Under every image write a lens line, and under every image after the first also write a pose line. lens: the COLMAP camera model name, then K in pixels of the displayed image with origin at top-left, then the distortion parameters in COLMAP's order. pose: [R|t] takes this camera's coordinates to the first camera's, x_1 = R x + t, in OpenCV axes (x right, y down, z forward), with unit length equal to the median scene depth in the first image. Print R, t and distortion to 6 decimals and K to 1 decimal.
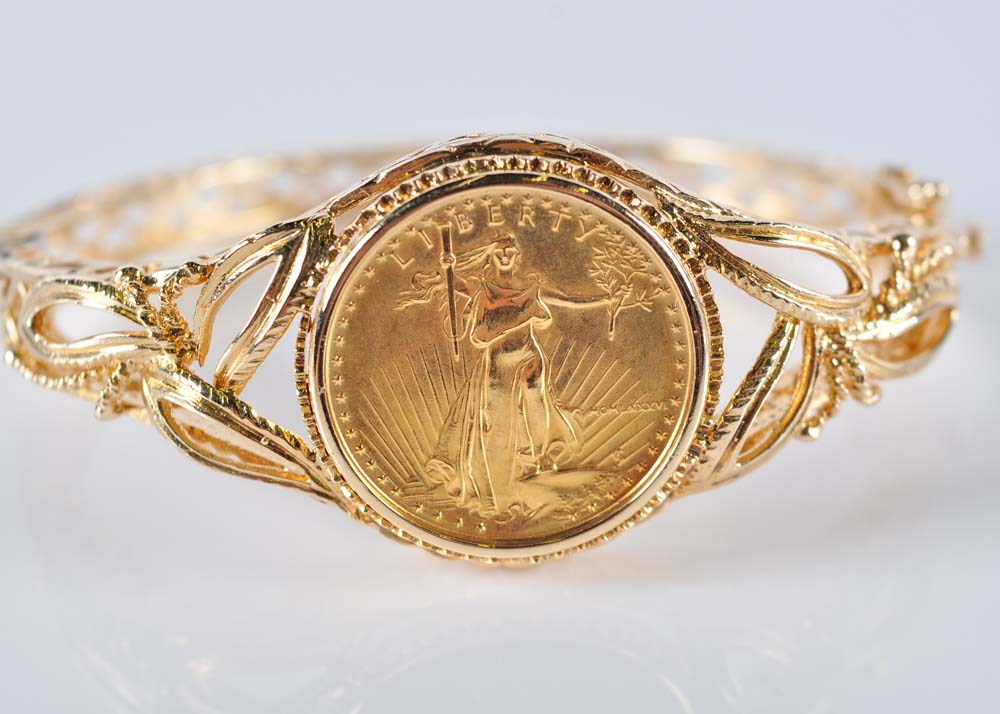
lens RADIAL K [[2513.8, 0, 502.2], [0, 2513.8, 358.0], [0, 0, 1]] dist [0.005191, 0.000000]
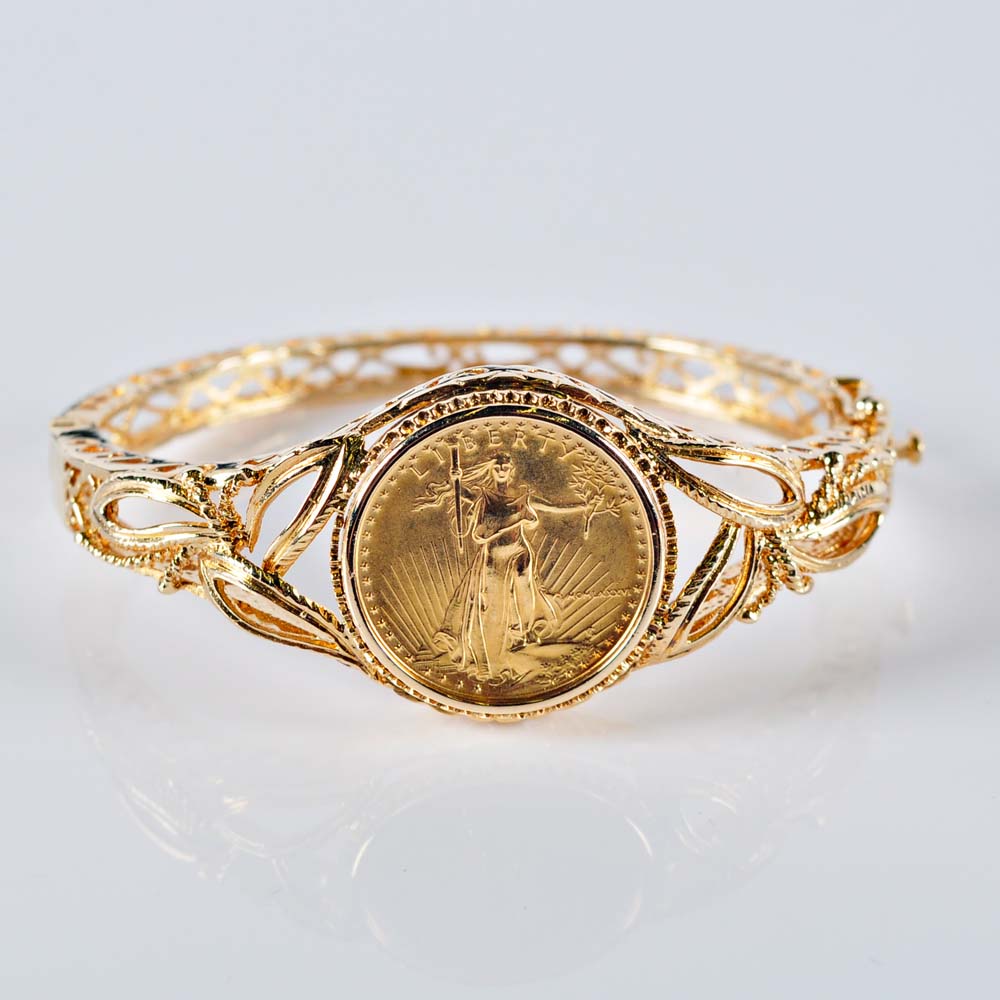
lens RADIAL K [[3152.0, 0, 497.5], [0, 3152.0, 499.6], [0, 0, 1]] dist [0.141940, 0.000000]
pose [[0.999788, 0.020242, 0.003726, -0.006320], [-0.020250, 0.999793, 0.001973, -0.028137], [-0.003686, -0.002049, 0.999991, -0.541364]]
